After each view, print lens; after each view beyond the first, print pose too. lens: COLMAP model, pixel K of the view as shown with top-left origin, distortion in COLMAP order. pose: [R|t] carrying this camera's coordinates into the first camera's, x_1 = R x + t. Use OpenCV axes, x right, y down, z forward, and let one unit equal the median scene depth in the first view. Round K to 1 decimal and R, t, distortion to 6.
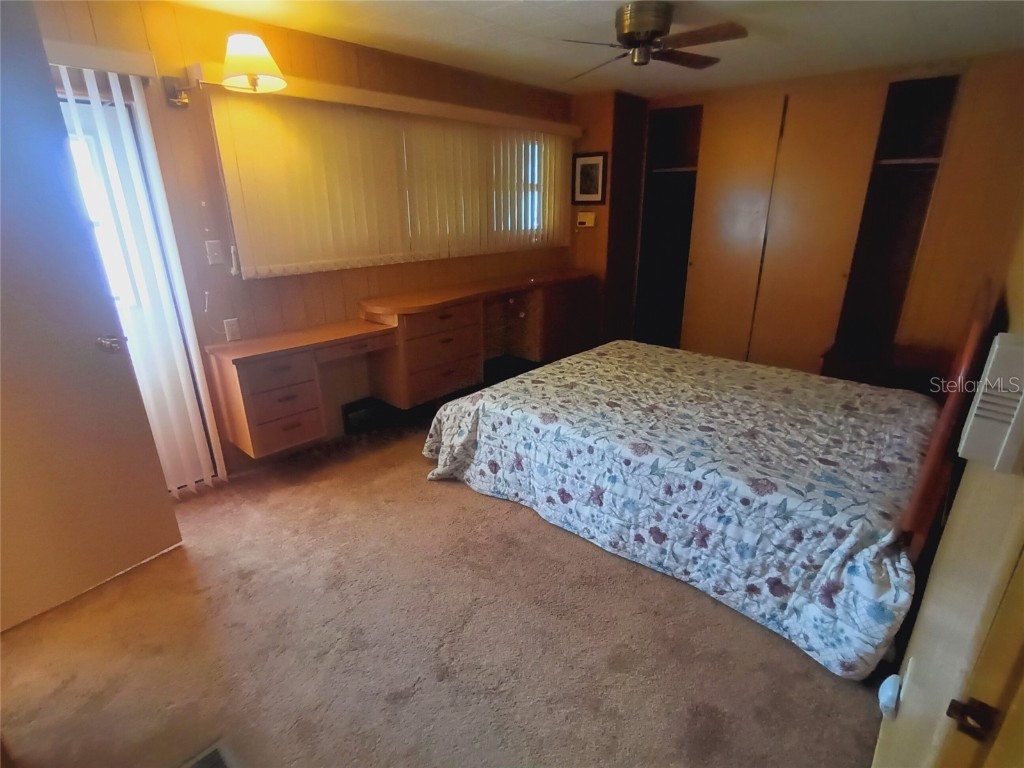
lens RADIAL K [[520.3, 0, 510.4], [0, 520.3, 401.2], [0, 0, 1]] dist [-0.051066, 0.028024]
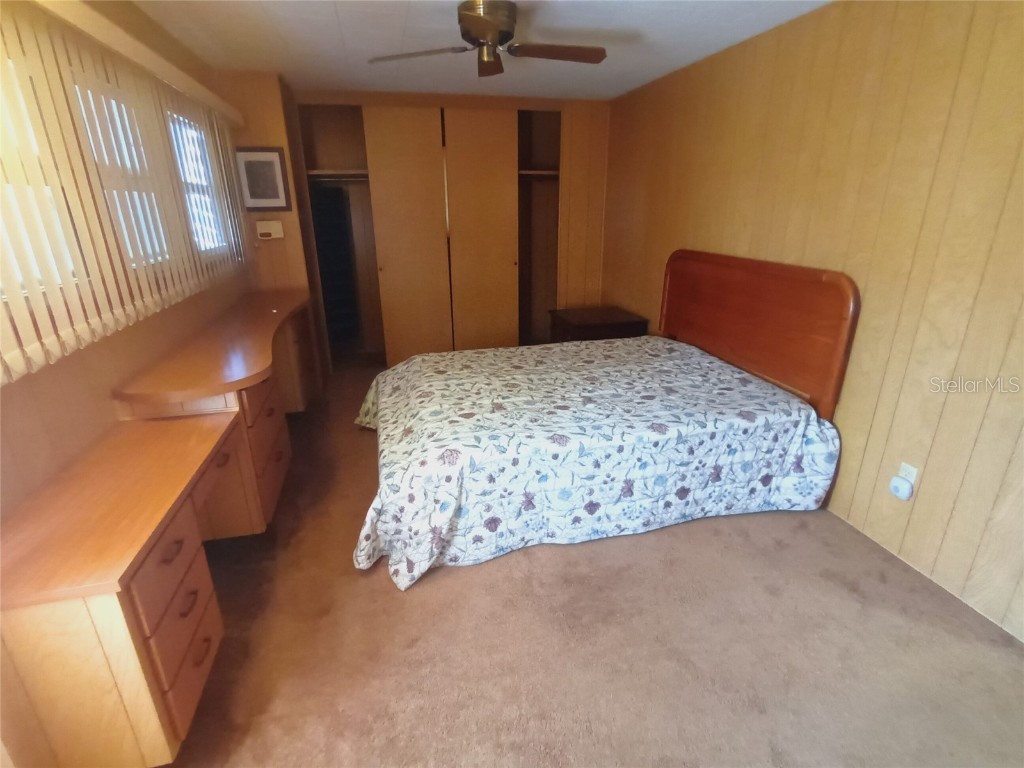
lens RADIAL K [[520.3, 0, 510.4], [0, 520.3, 401.2], [0, 0, 1]] dist [-0.051066, 0.028024]
pose [[0.553756, -0.297235, 0.777821, -0.693084], [0.300929, 0.942421, 0.145893, -0.198338], [-0.776399, 0.153280, 0.611318, 0.498838]]
